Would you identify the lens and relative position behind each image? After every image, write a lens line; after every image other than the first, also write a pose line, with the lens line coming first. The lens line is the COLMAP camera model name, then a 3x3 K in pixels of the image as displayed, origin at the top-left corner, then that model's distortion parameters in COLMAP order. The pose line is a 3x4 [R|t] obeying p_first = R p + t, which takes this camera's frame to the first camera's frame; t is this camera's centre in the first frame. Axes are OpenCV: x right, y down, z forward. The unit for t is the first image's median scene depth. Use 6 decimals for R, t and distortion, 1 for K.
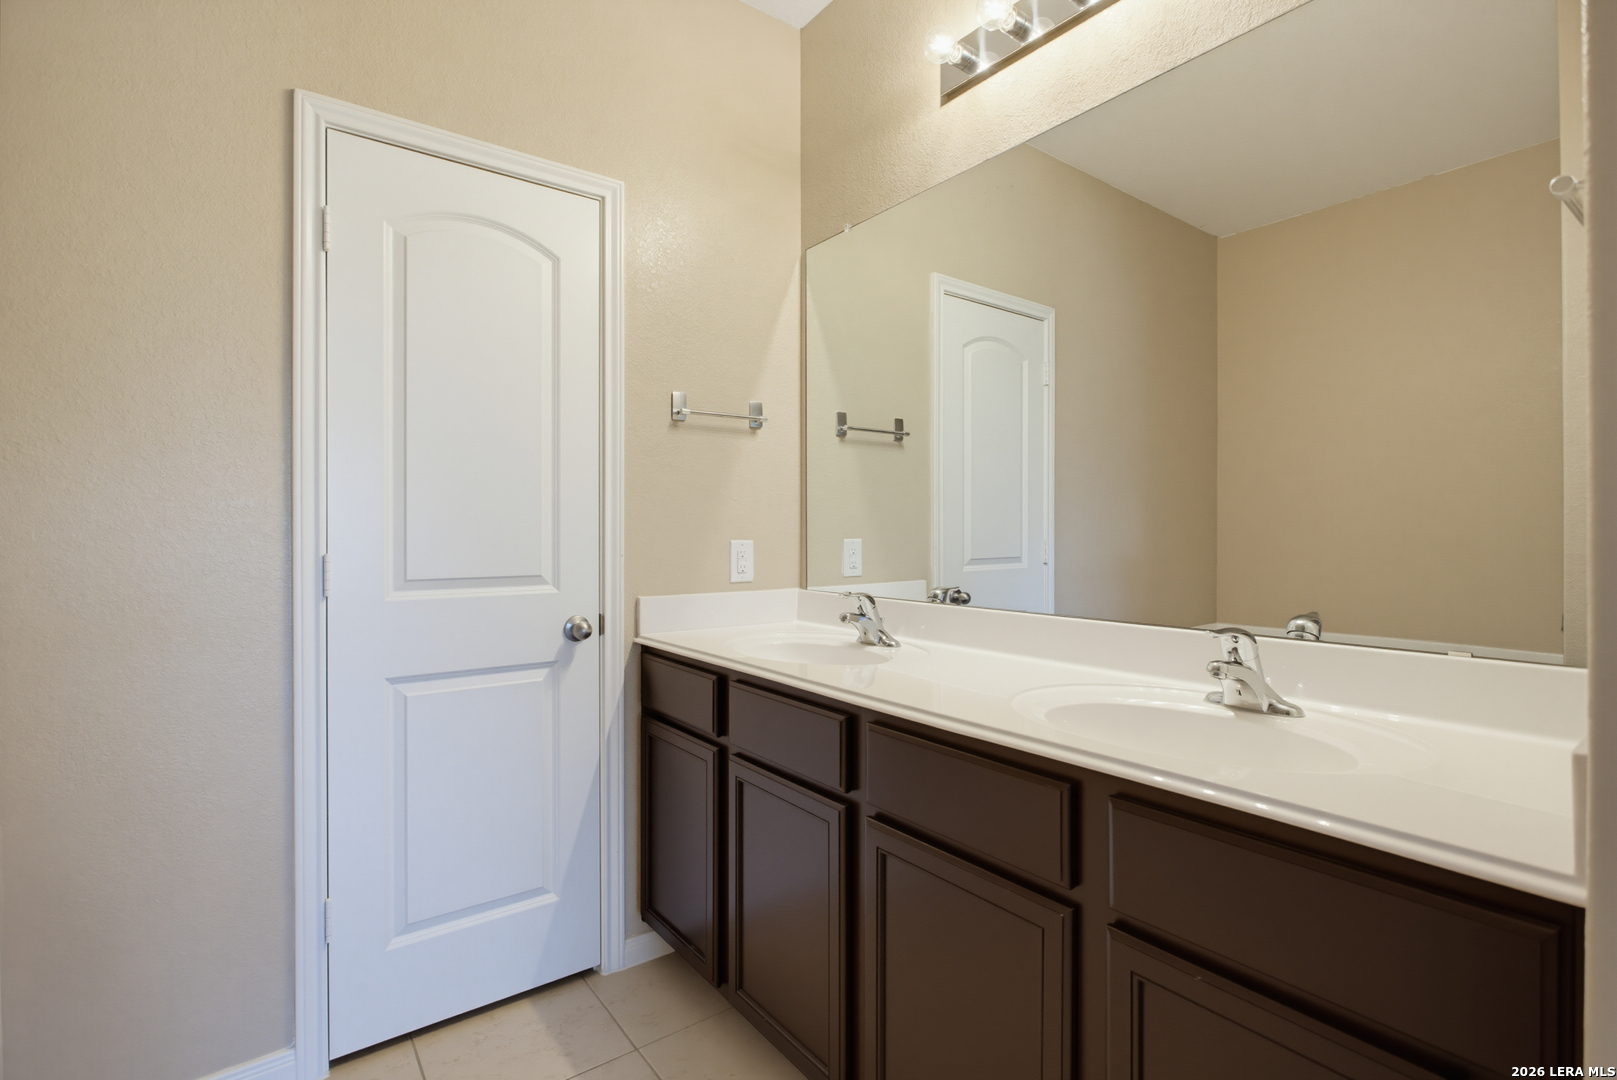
lens RADIAL K [[761.4, 0, 819.1], [0, 761.4, 533.7], [0, 0, 1]] dist [-0.005141, 0.002995]
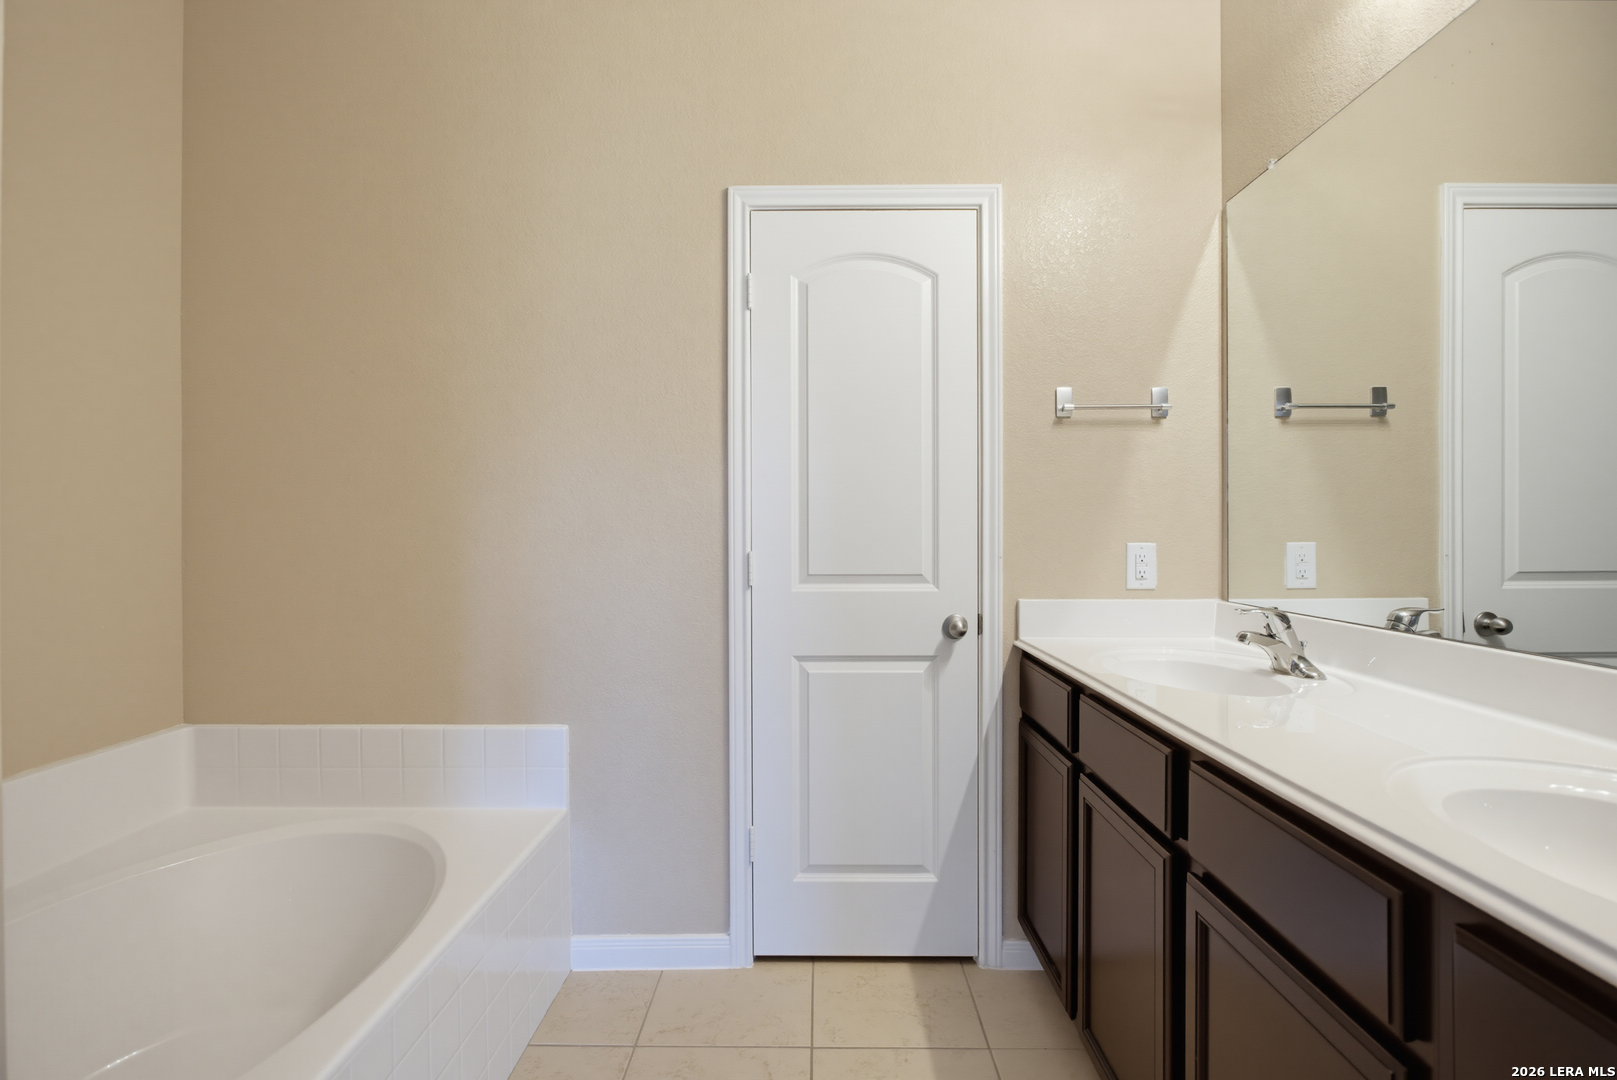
lens RADIAL K [[761.4, 0, 800.7], [0, 761.4, 537.4], [0, 0, 1]] dist [-0.005141, 0.002995]
pose [[0.794142, 0.003561, -0.607722, 0.144908], [-0.001383, 0.999991, 0.004052, -0.001353], [0.607731, -0.002377, 0.794139, 0.043285]]
